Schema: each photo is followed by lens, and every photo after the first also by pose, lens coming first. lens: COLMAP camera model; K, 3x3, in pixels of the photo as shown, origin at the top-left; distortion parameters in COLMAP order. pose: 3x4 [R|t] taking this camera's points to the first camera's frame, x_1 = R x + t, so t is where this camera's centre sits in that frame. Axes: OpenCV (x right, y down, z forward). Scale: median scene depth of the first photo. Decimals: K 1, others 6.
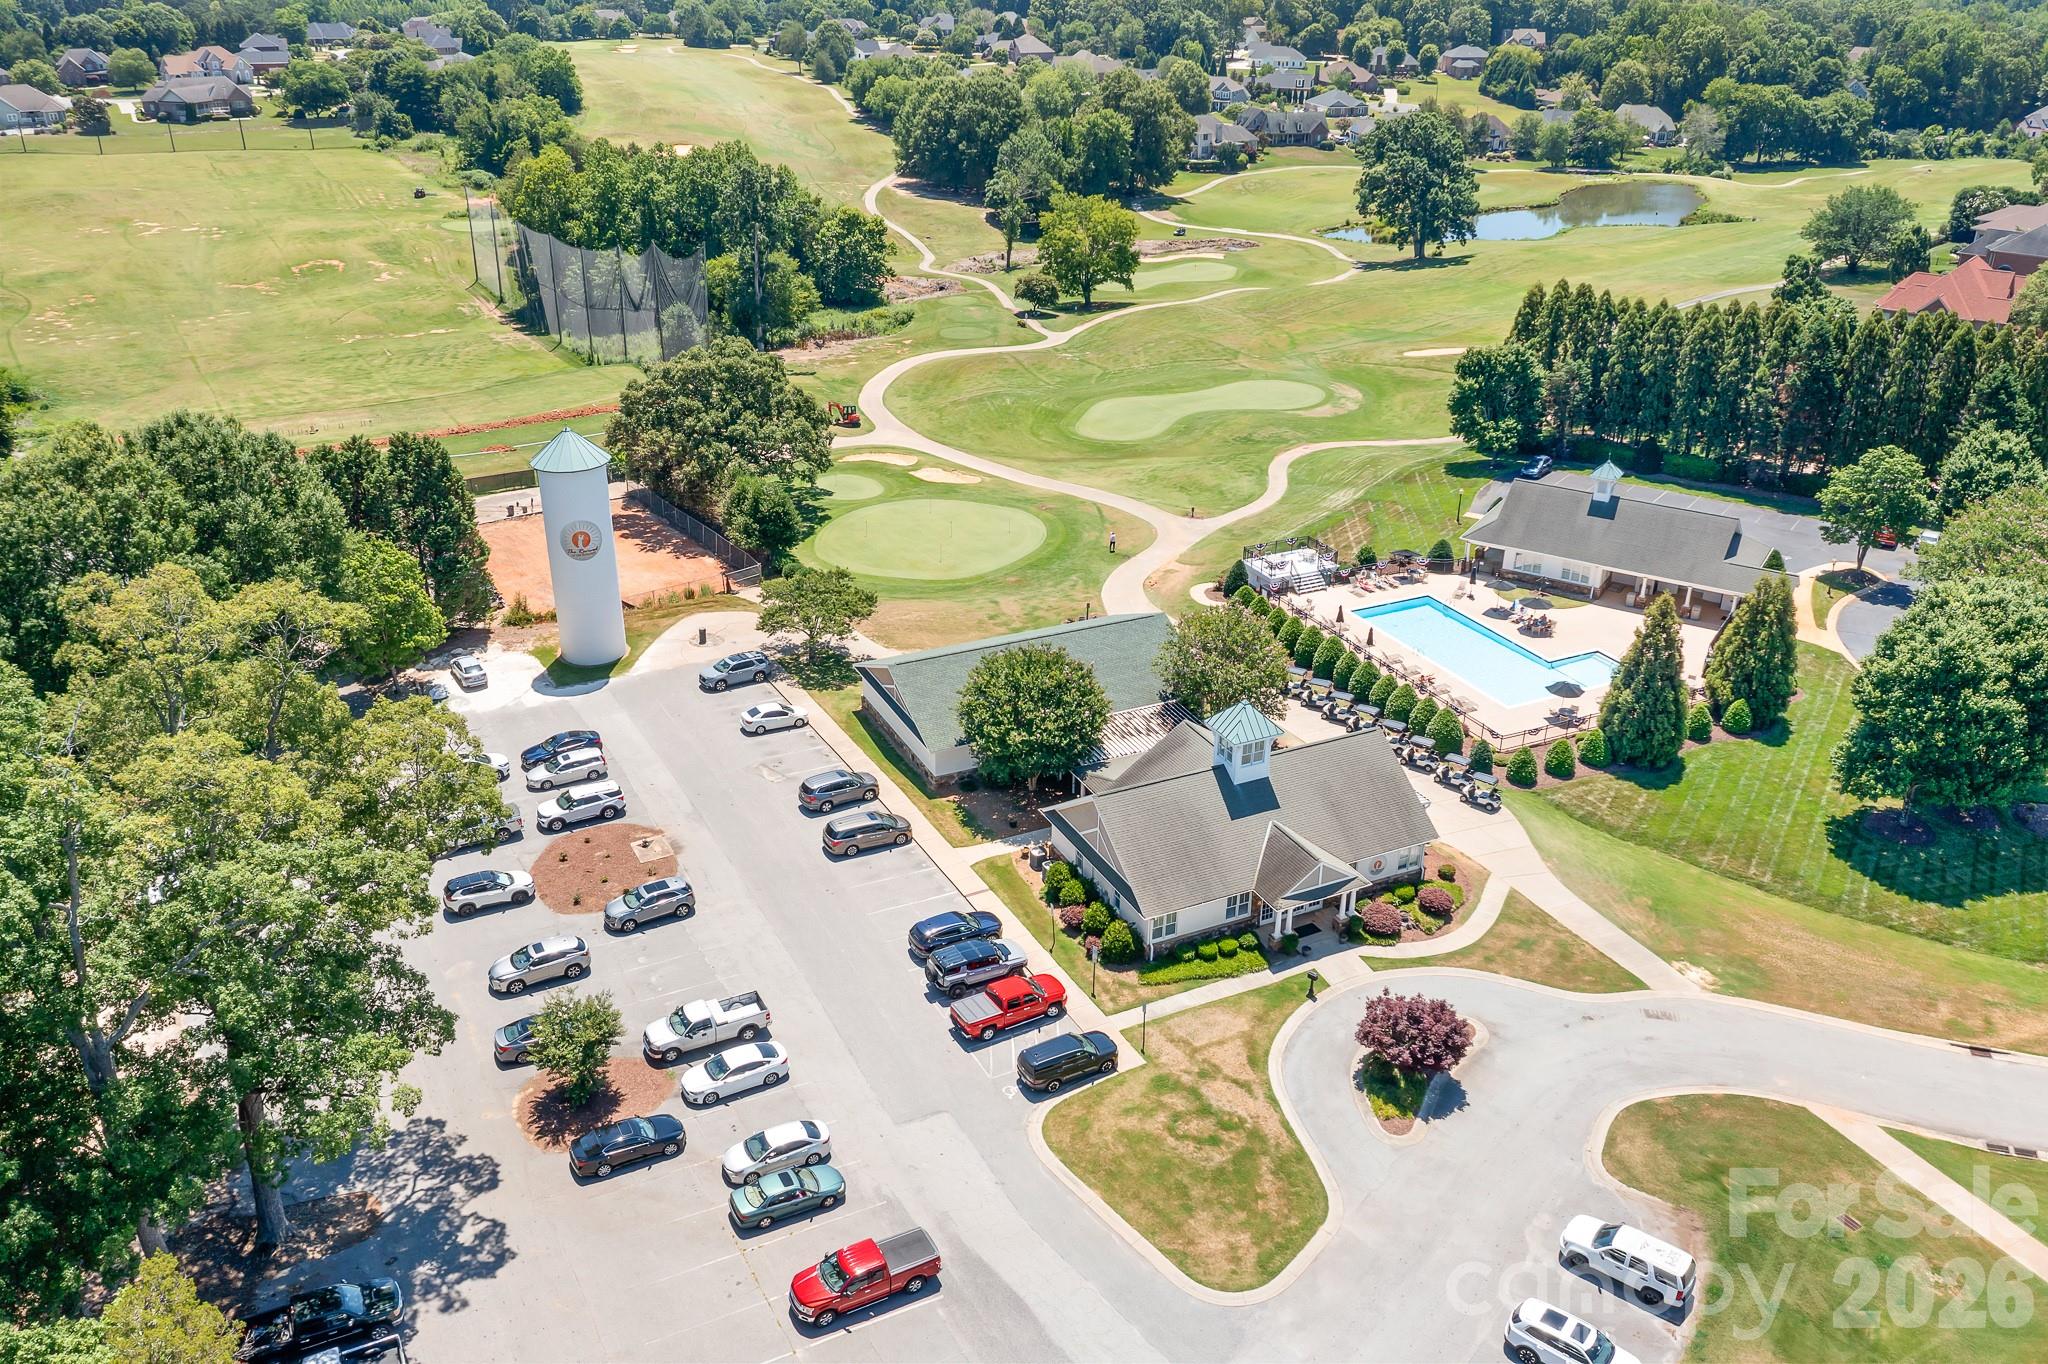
lens RADIAL K [[1599.9, 0, 1018.8], [0, 1599.9, 661.9], [0, 0, 1]] dist [-0.008868, 0.001656]
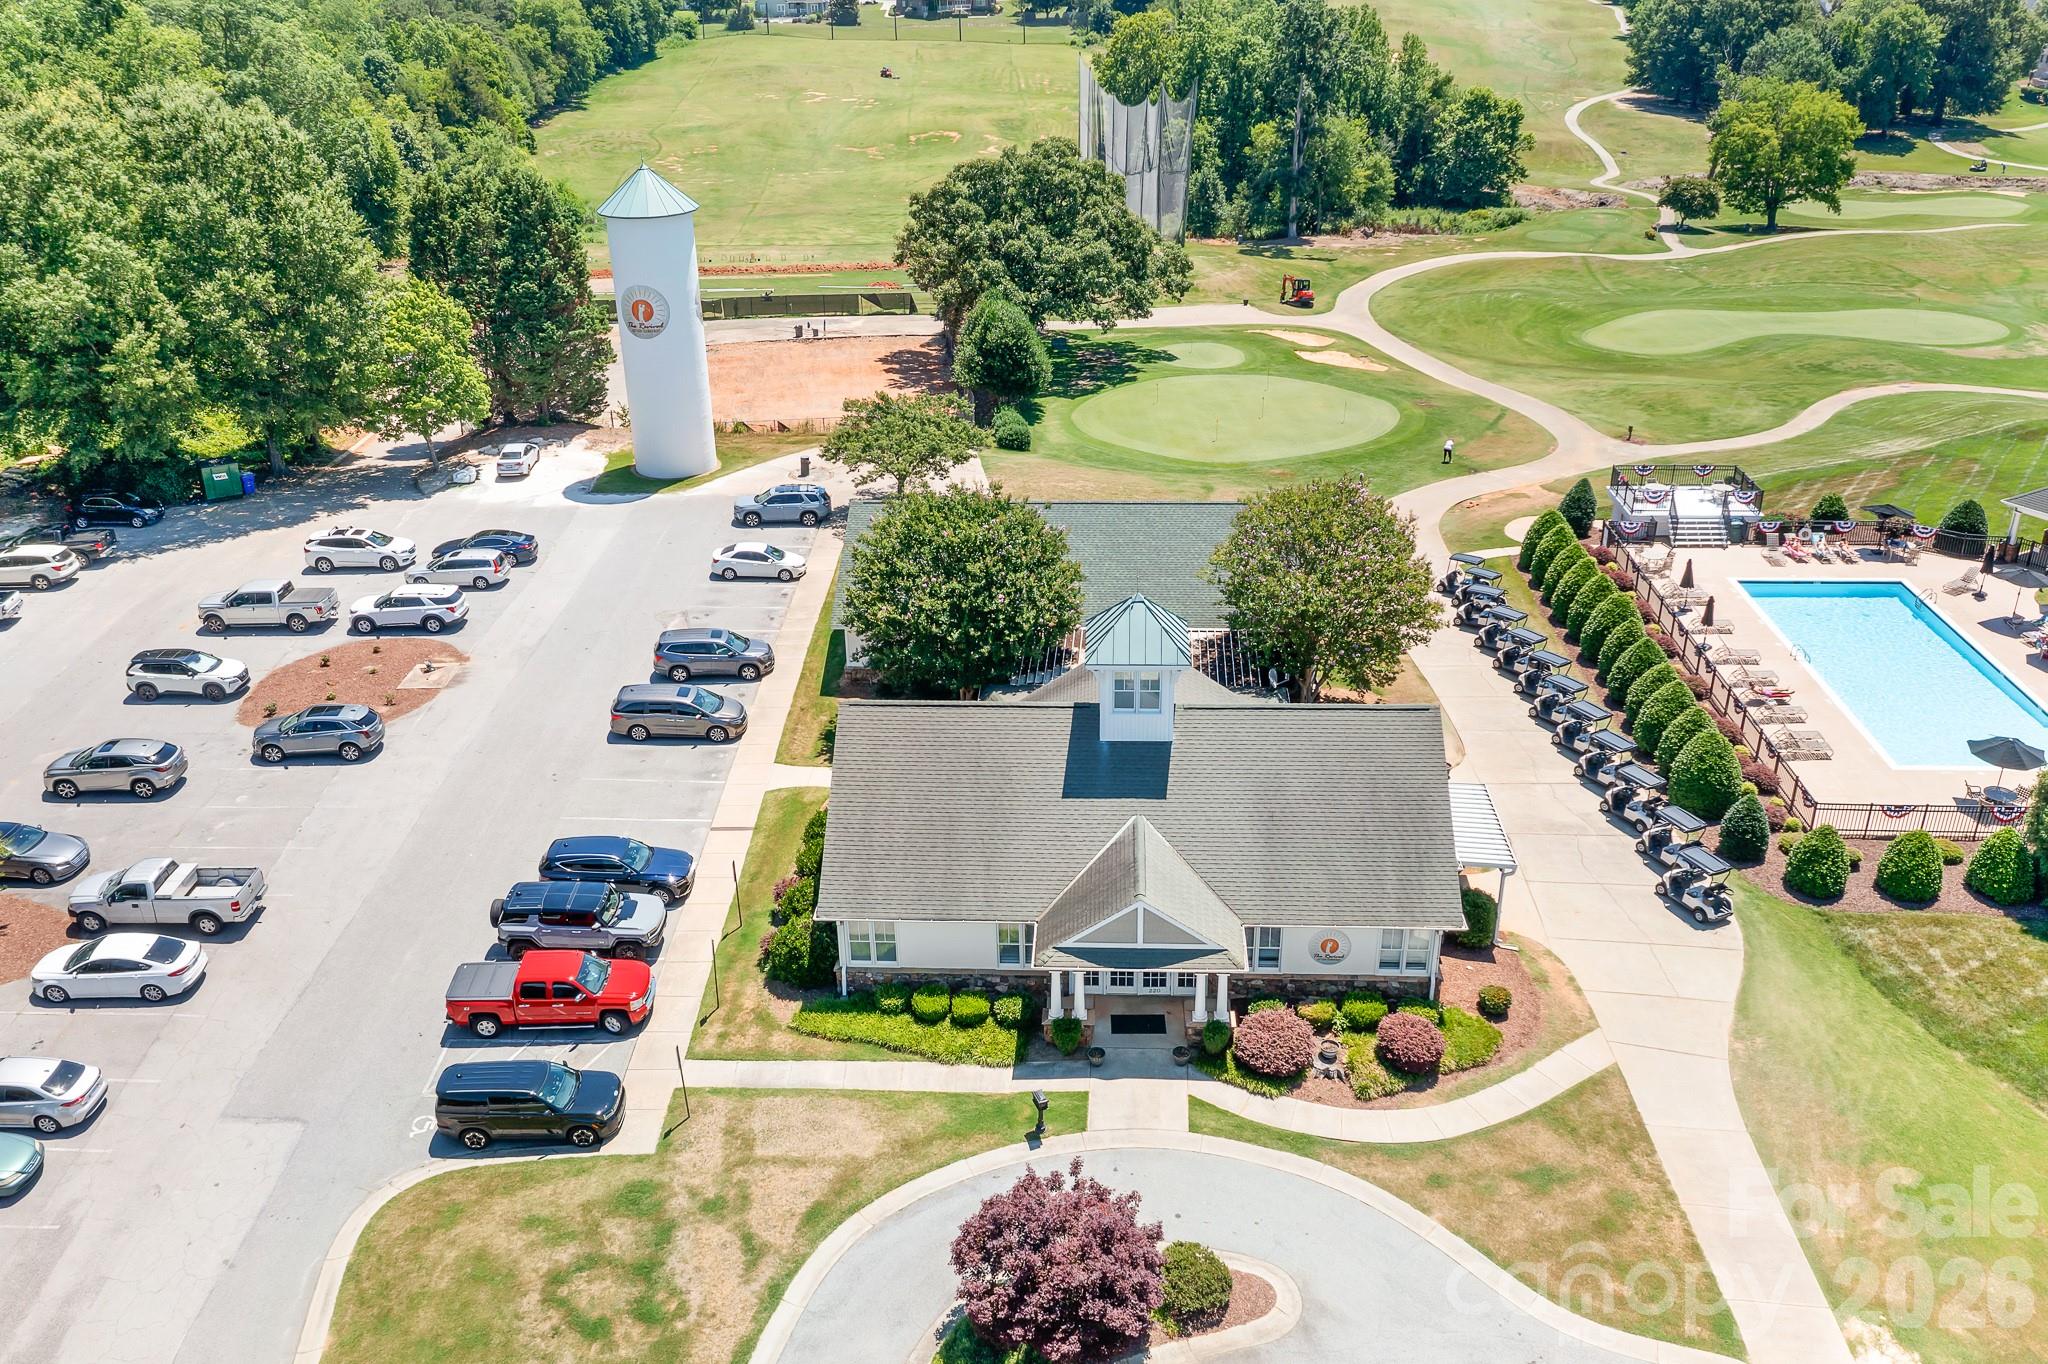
lens RADIAL K [[1651.1, 0, 1009.0], [0, 1651.1, 684.7], [0, 0, 1]] dist [-0.012115, 0.003562]
pose [[0.880073, 0.191141, -0.434668, 0.238647], [-0.181849, 0.981286, 0.063319, 0.017339], [0.438636, 0.023319, 0.898362, 0.309116]]
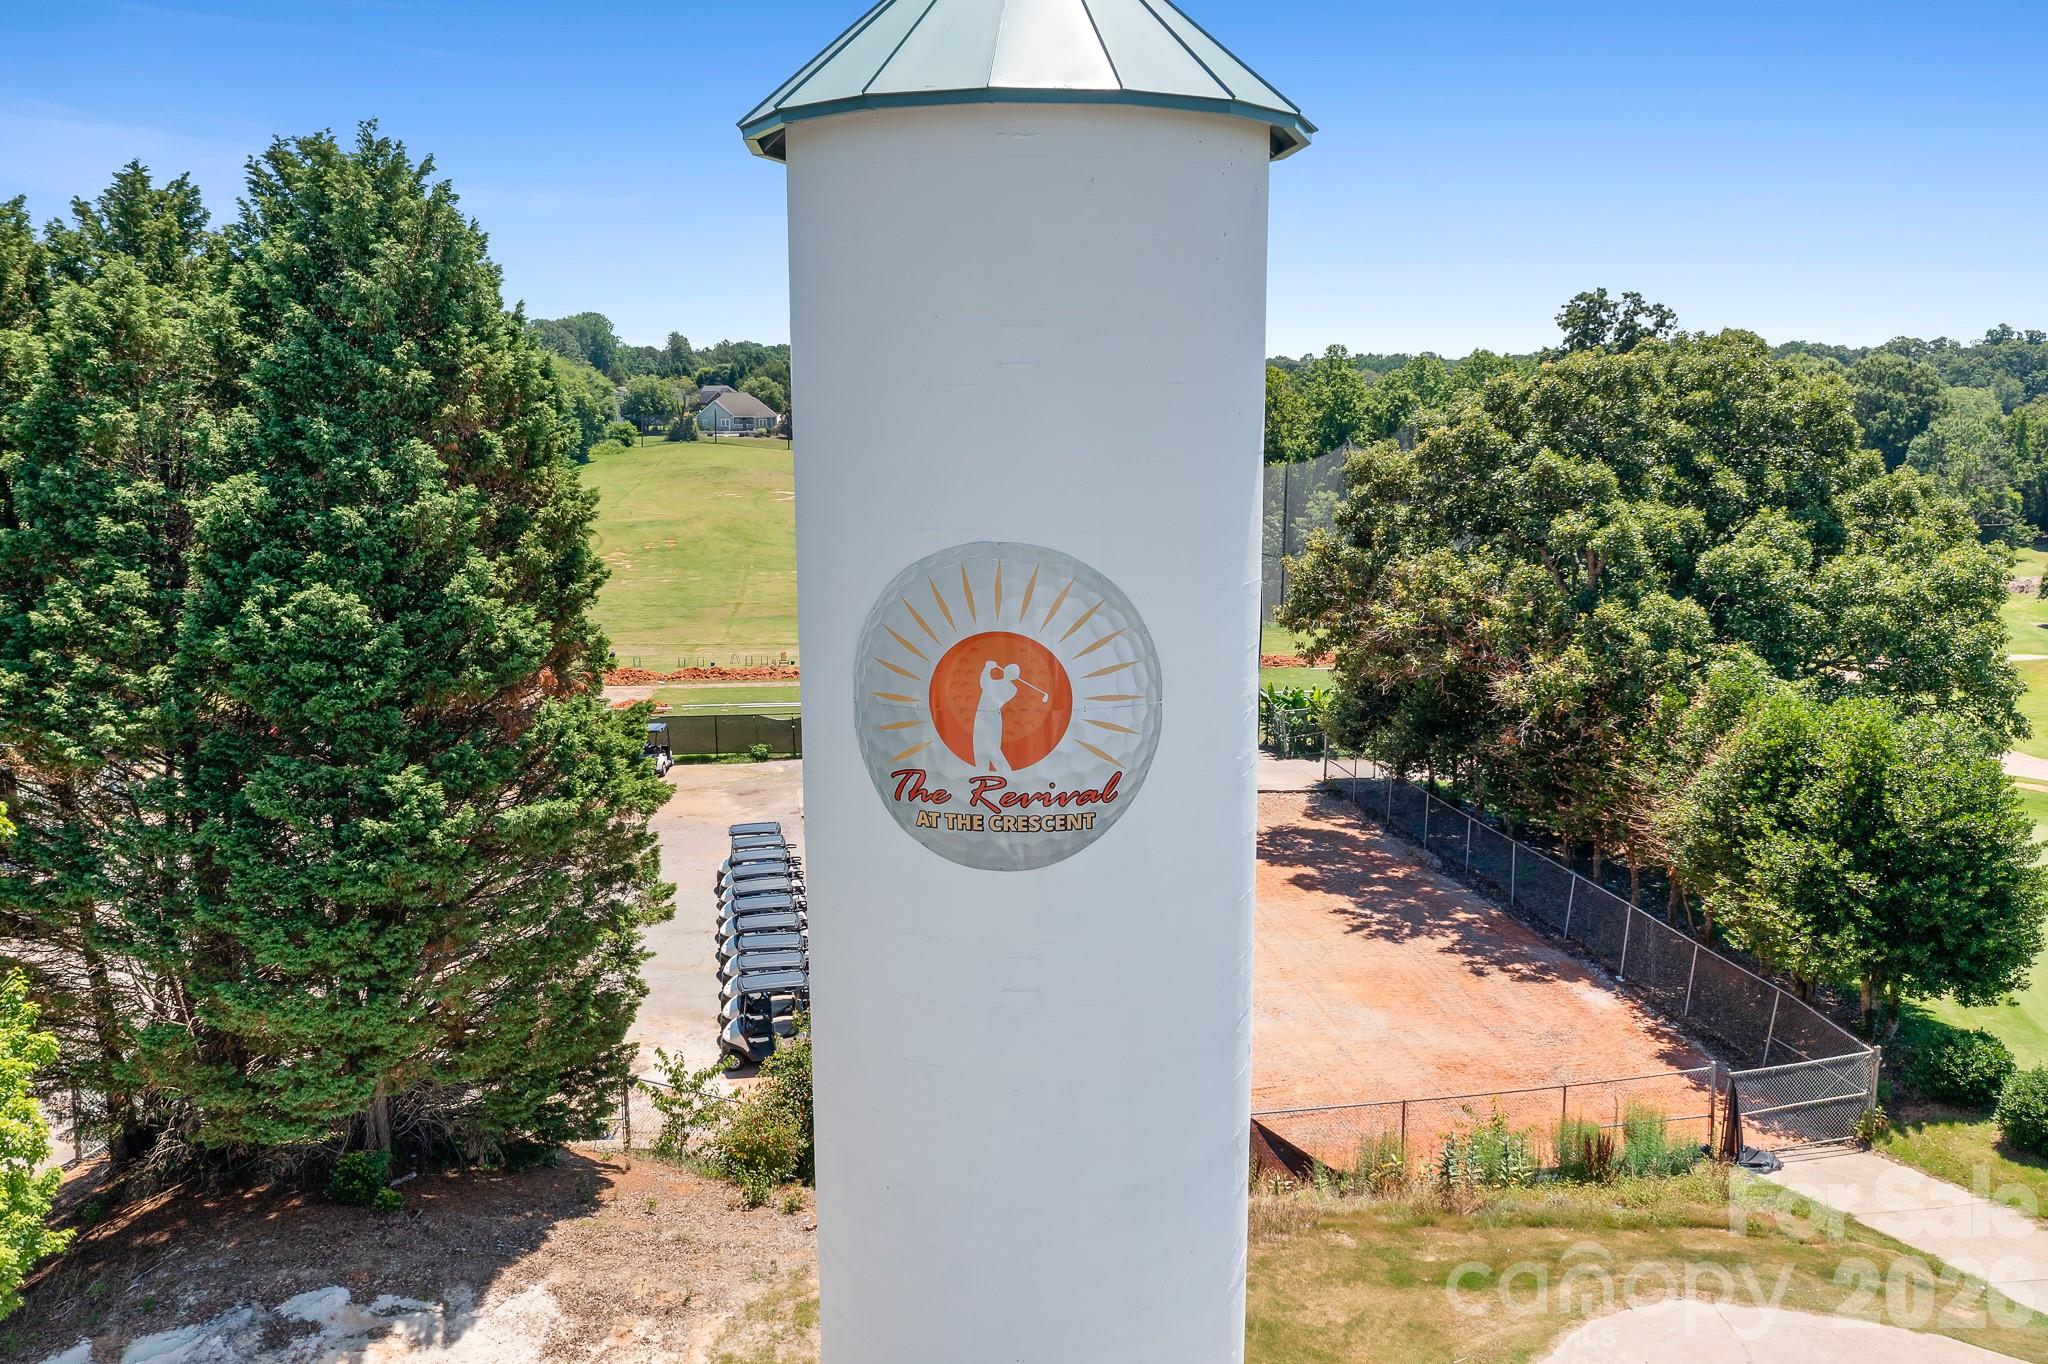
lens RADIAL K [[1651.1, 0, 1009.0], [0, 1651.1, 684.7], [0, 0, 1]] dist [-0.012115, 0.003562]
pose [[0.908828, 0.071843, -0.410938, -0.191585], [-0.169050, 0.963980, -0.205341, -0.044559], [0.381383, 0.256089, 0.888237, 0.771757]]
